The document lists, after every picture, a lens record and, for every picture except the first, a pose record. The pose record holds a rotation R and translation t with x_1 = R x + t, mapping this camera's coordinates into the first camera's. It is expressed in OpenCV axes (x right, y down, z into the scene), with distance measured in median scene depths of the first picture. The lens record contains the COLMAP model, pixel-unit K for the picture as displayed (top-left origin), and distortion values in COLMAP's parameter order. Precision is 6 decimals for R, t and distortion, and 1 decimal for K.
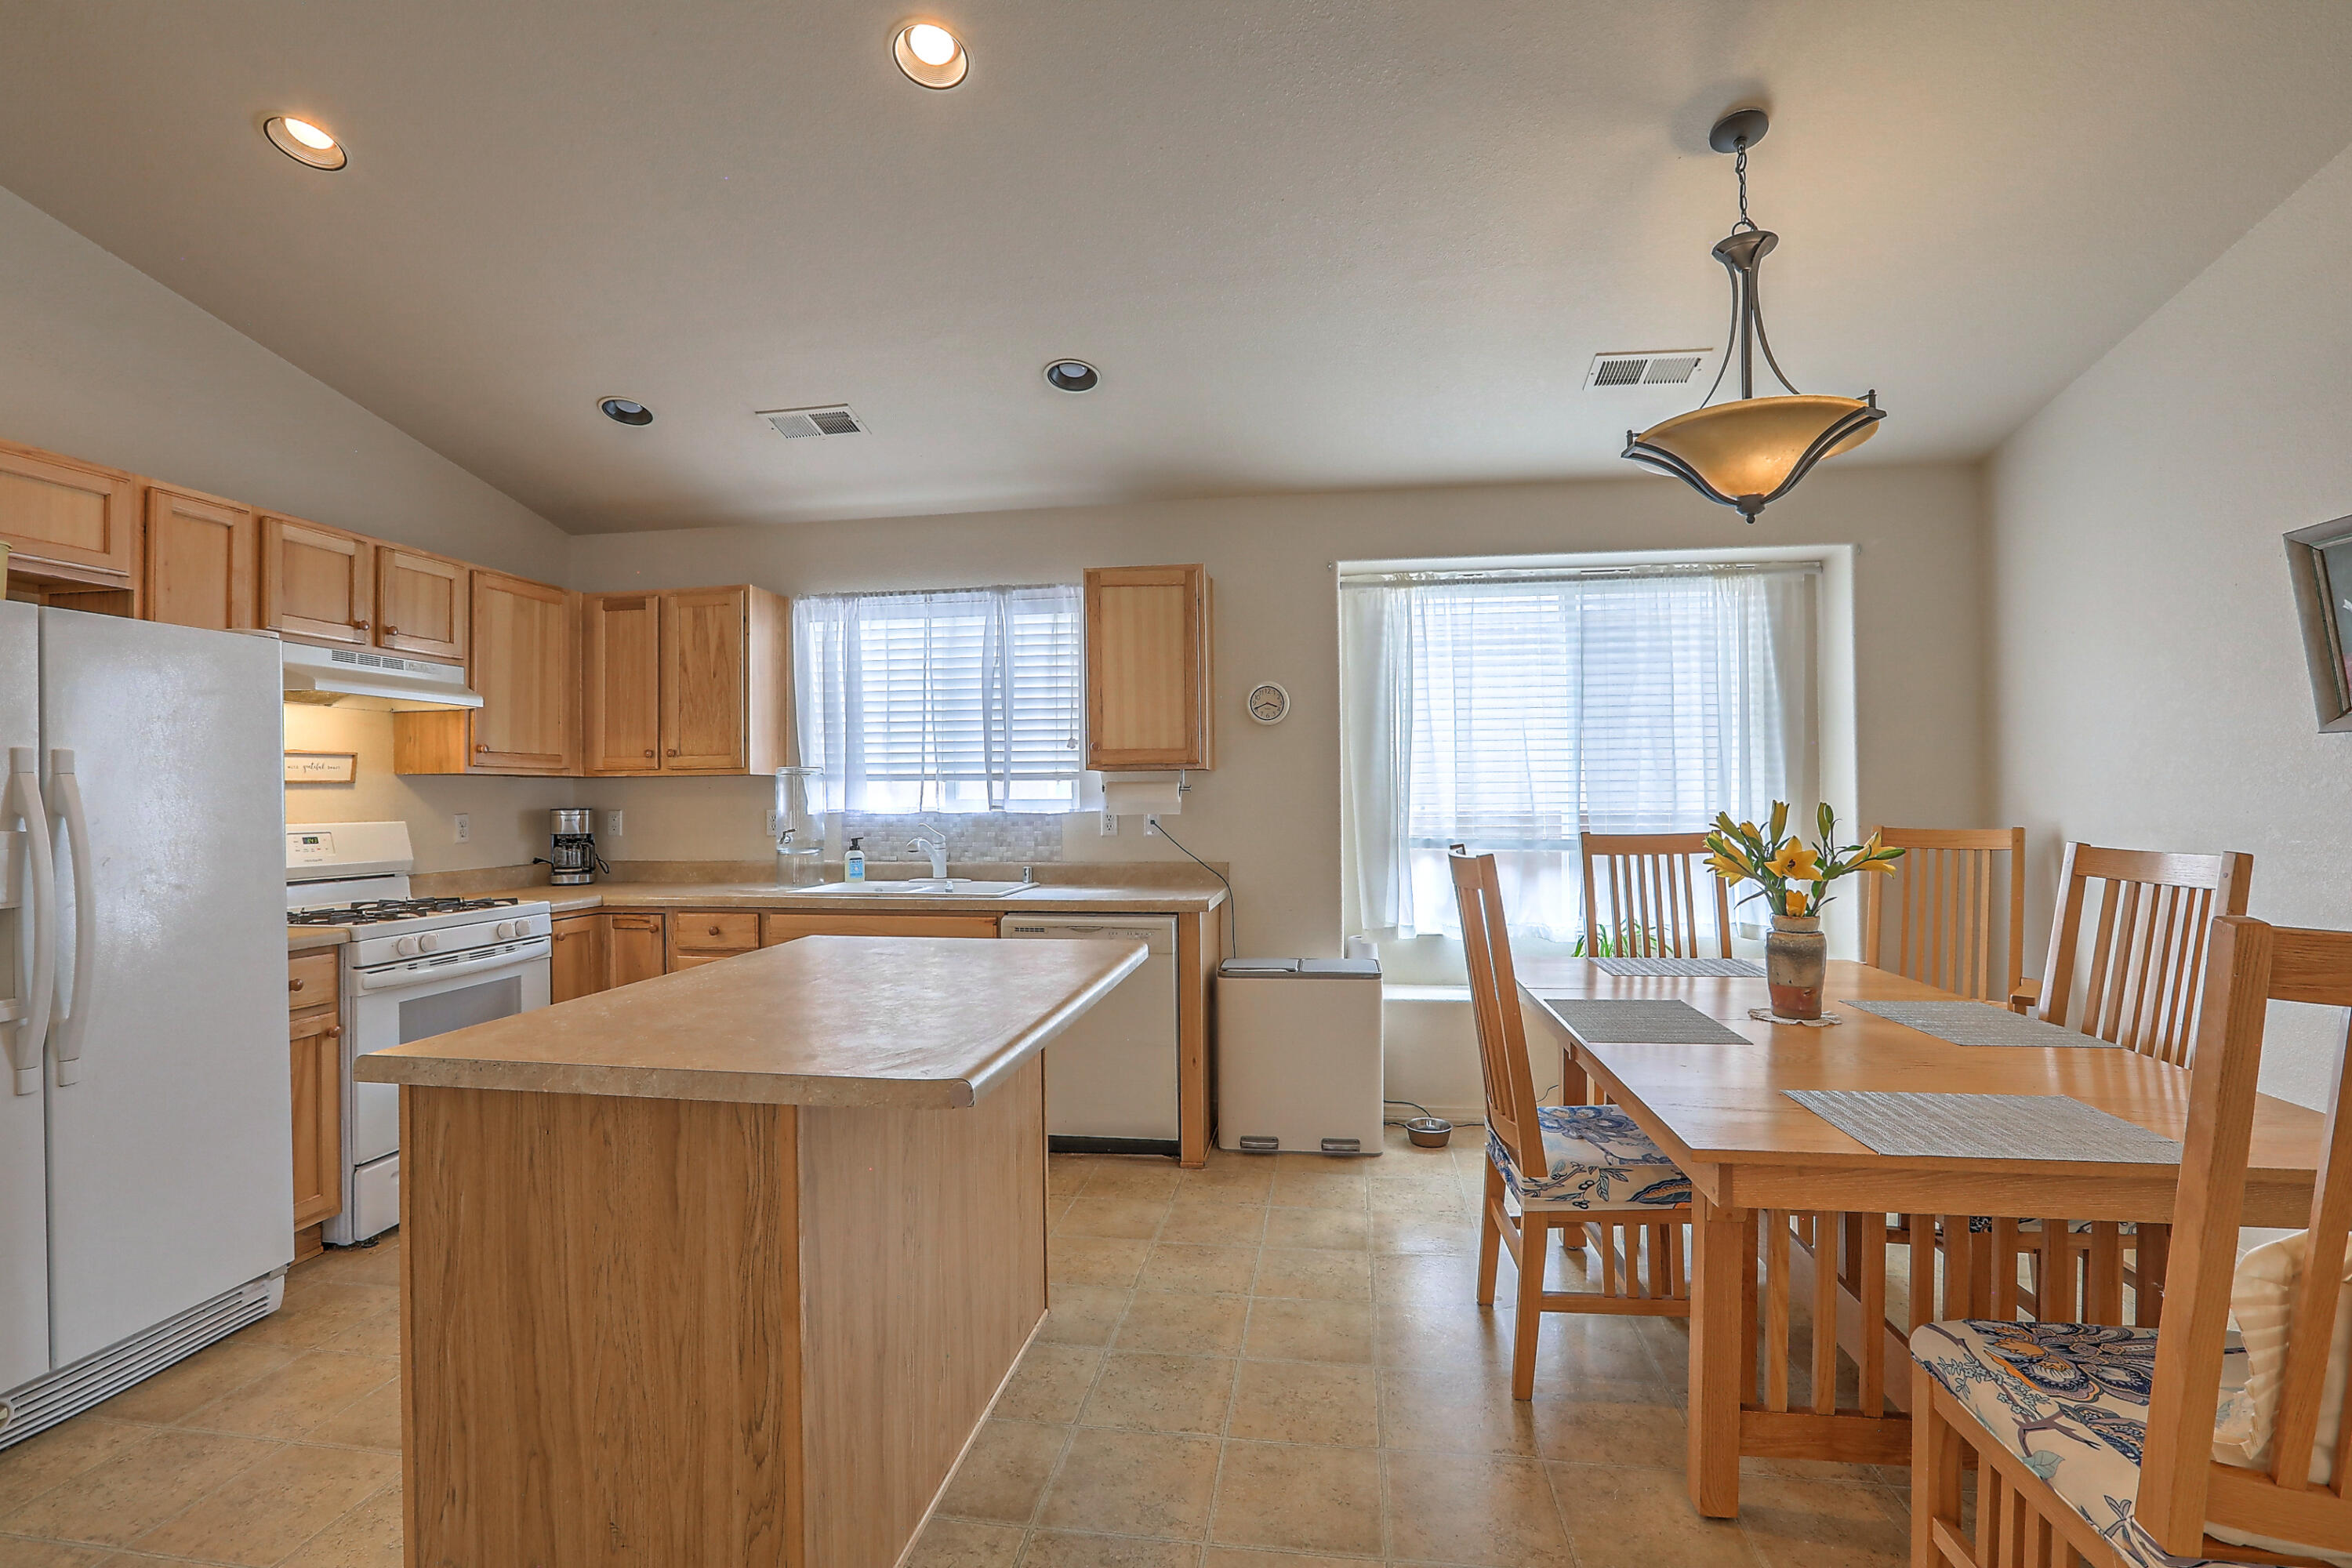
lens RADIAL K [[1066.8, 0, 1184.8], [0, 1066.8, 781.5], [0, 0, 1]] dist [-0.054874, 0.019193]
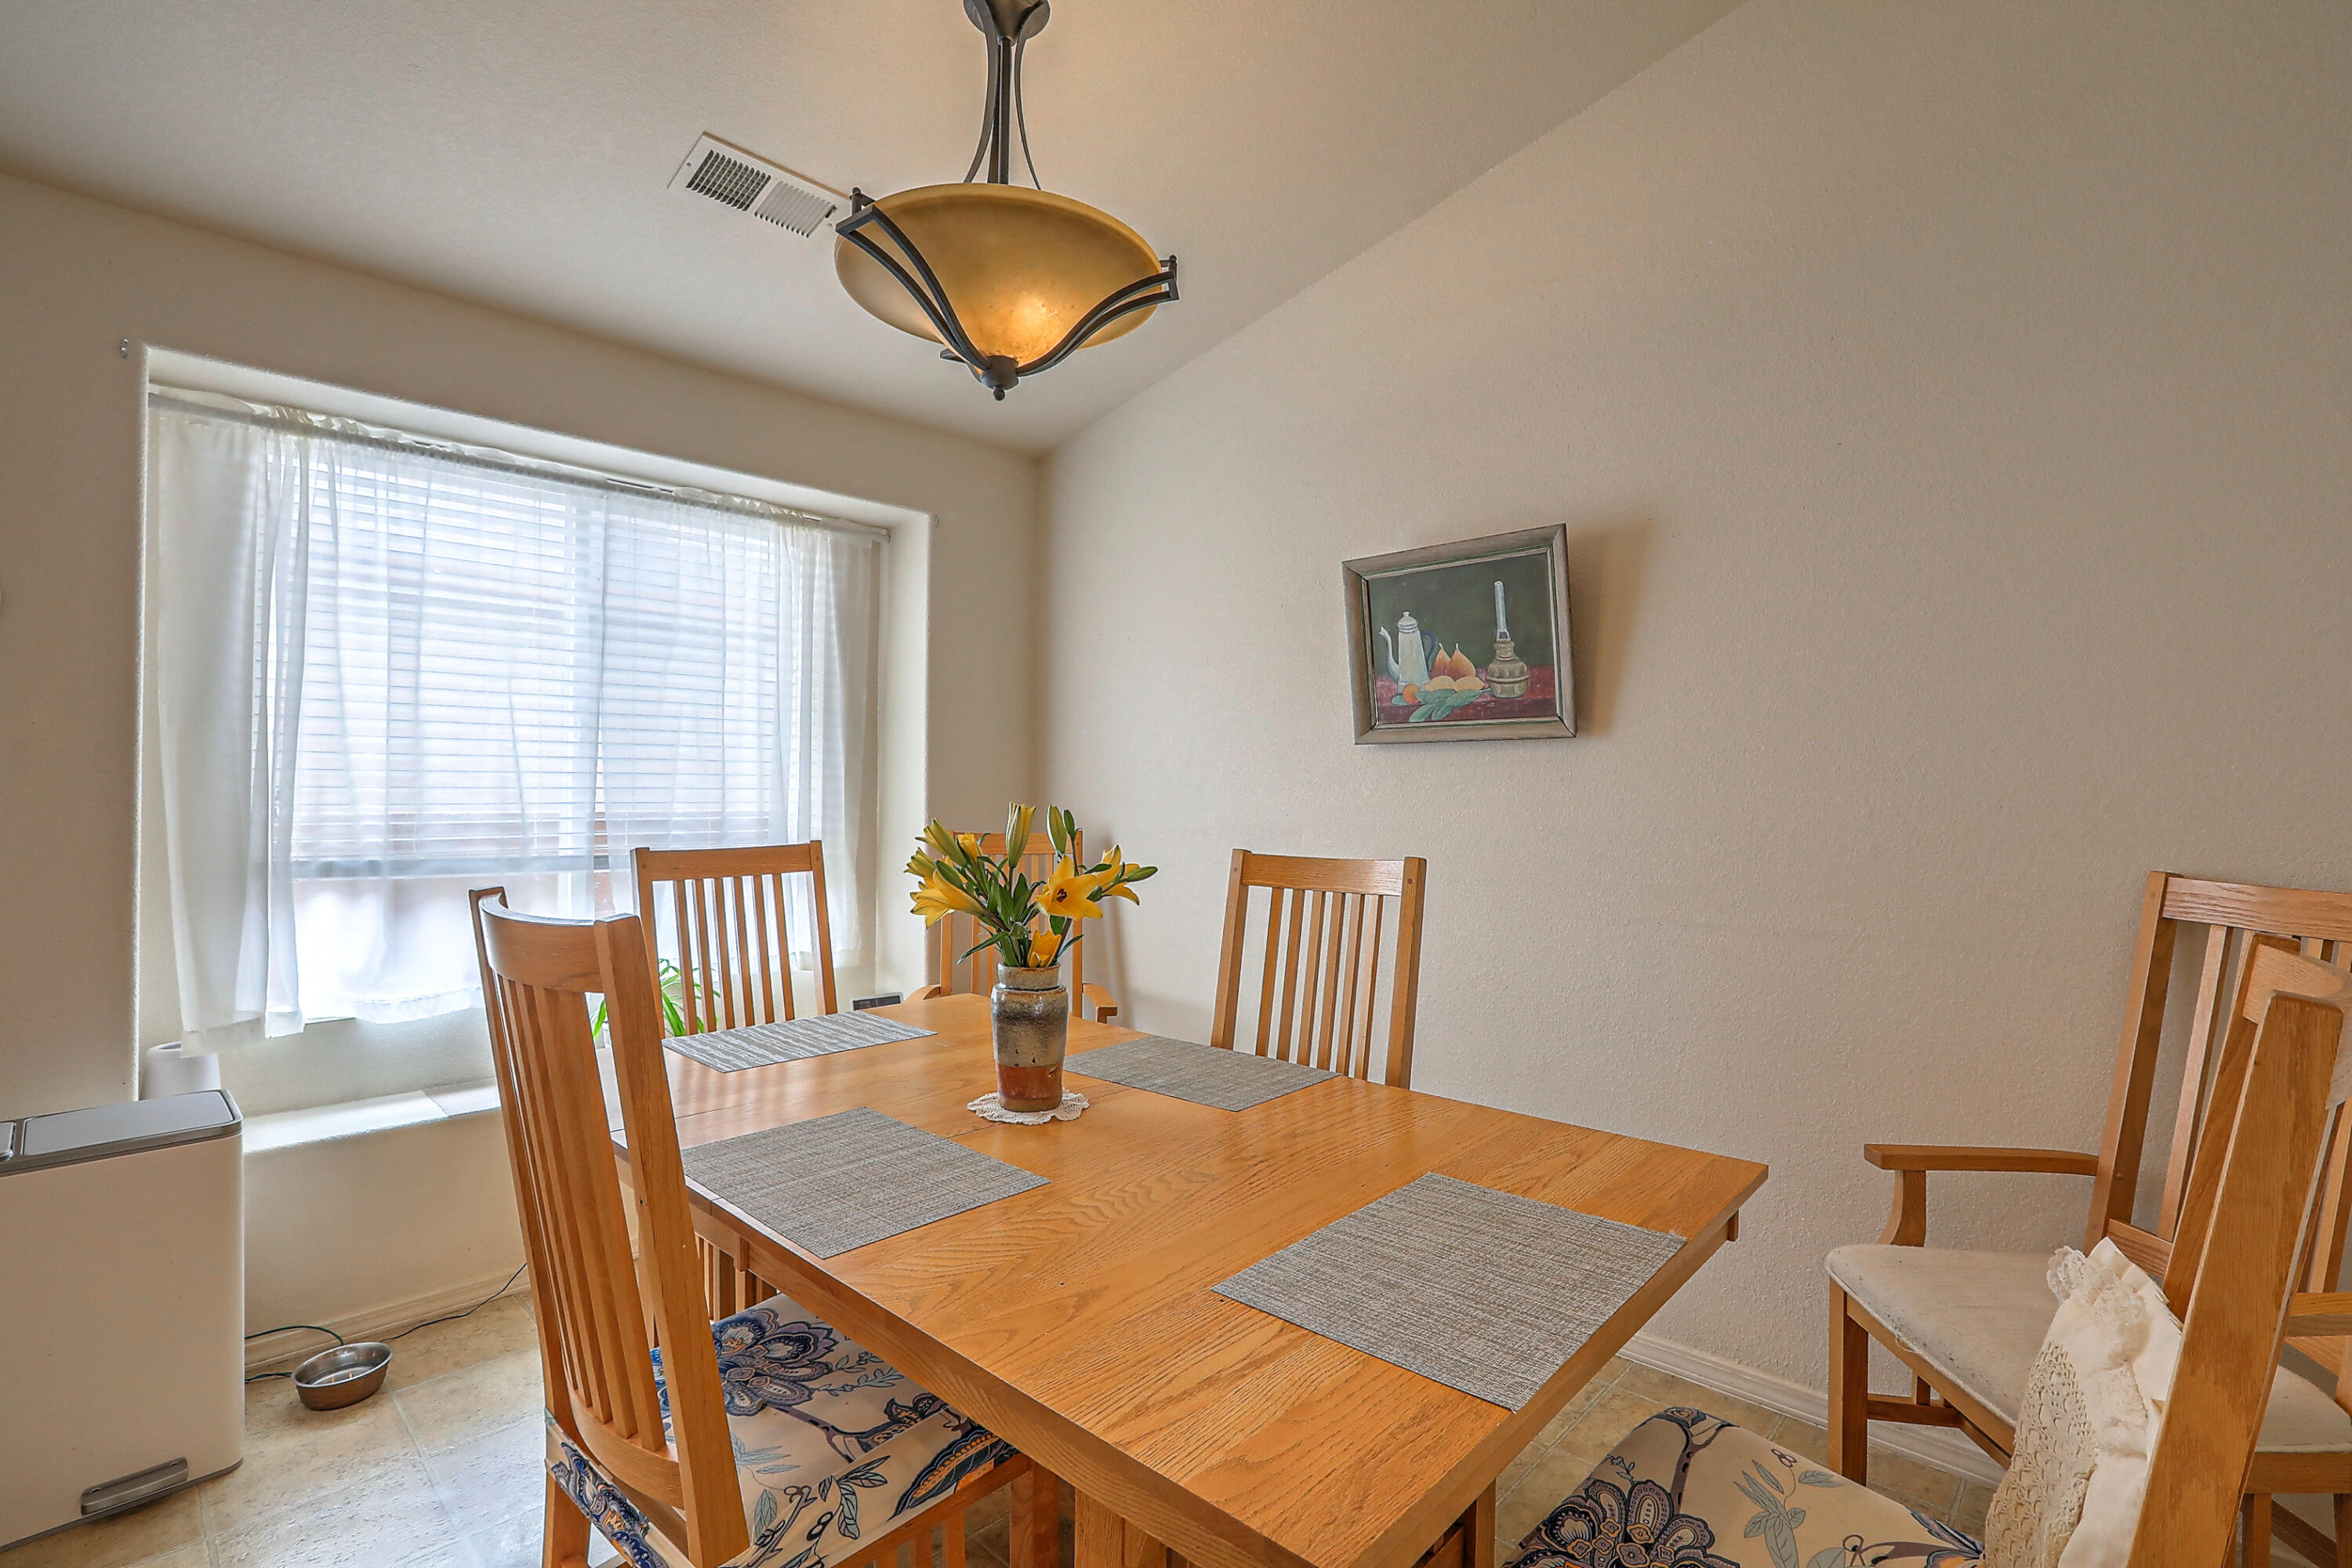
lens RADIAL K [[1066.8, 0, 1181.6], [0, 1066.8, 781.2], [0, 0, 1]] dist [-0.054874, 0.019193]
pose [[0.573532, 0.019453, 0.818952, 0.026046], [-0.019747, 0.999756, -0.009919, 0.004732], [-0.818945, -0.010483, 0.573776, 0.290701]]
